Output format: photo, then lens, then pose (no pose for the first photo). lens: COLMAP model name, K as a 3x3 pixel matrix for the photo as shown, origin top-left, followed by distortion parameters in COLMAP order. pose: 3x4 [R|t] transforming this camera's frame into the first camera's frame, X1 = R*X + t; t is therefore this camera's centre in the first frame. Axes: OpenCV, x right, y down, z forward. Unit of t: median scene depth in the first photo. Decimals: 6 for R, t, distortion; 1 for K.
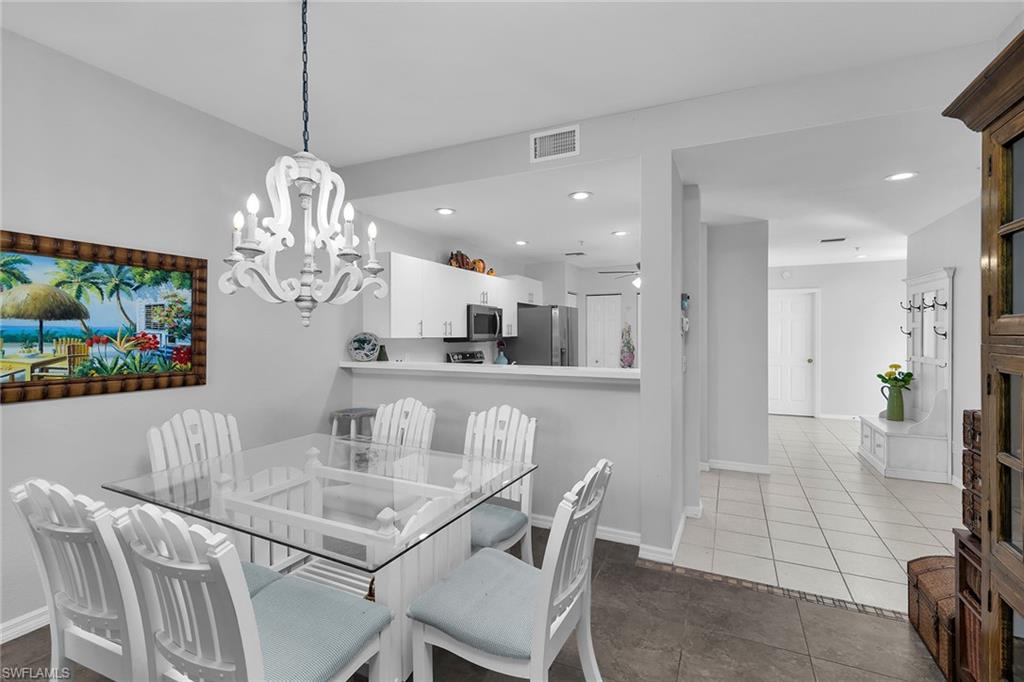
lens RADIAL K [[471.0, 0, 509.9], [0, 471.0, 338.2], [0, 0, 1]] dist [0.012789, -0.000196]
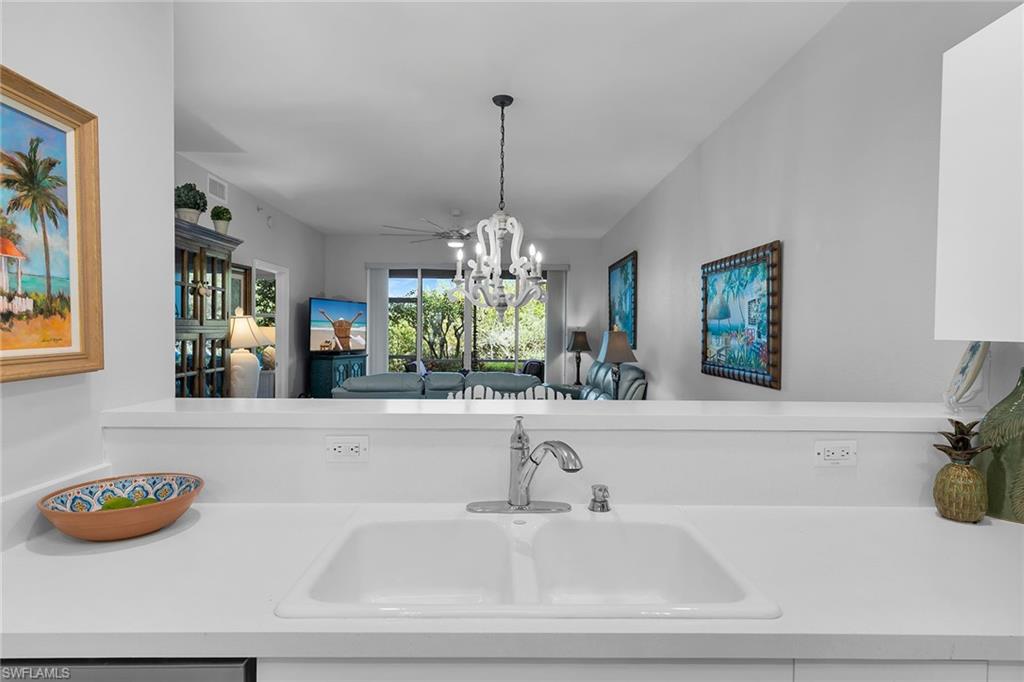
lens RADIAL K [[546.5, 0, 507.9], [0, 546.5, 341.0], [0, 0, 1]] dist [0.005572, 0.000672]
pose [[-0.898739, 0.001477, -0.438482, 0.231115], [-0.011927, 0.999542, 0.027813, -0.010119], [0.438322, 0.030227, -0.898310, 1.823454]]
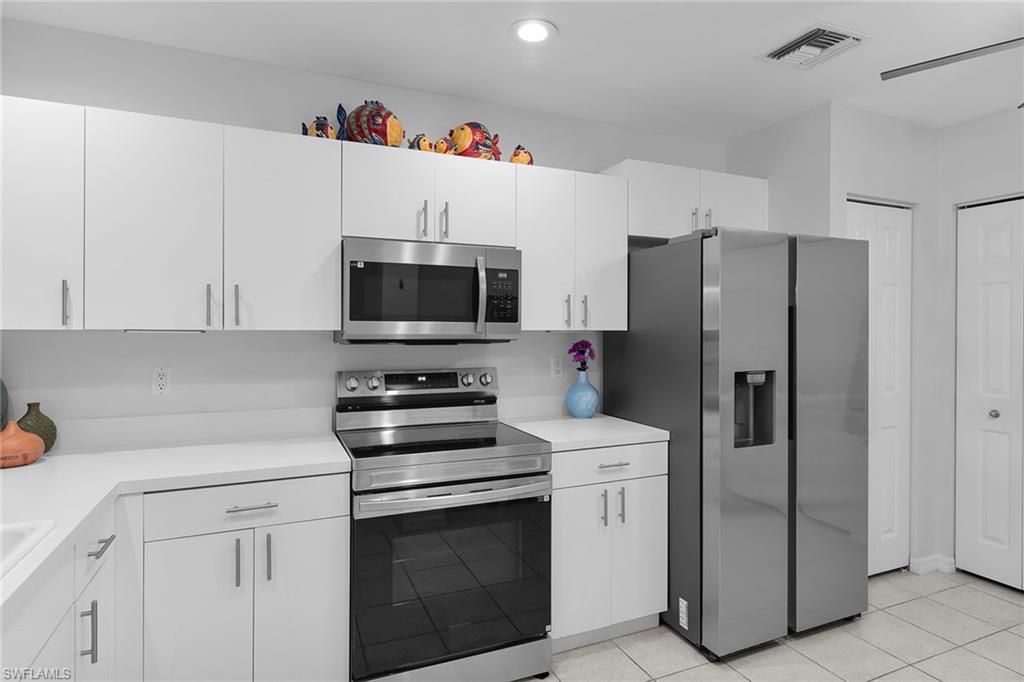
lens RADIAL K [[517.1, 0, 512.0], [0, 517.1, 341.0], [0, 0, 1]] dist [0.002884, 0.000154]
pose [[0.741965, 0.024216, -0.670001, 0.521698], [-0.012713, 0.999676, 0.022054, -0.009372], [0.670318, -0.007846, 0.742032, 1.554223]]
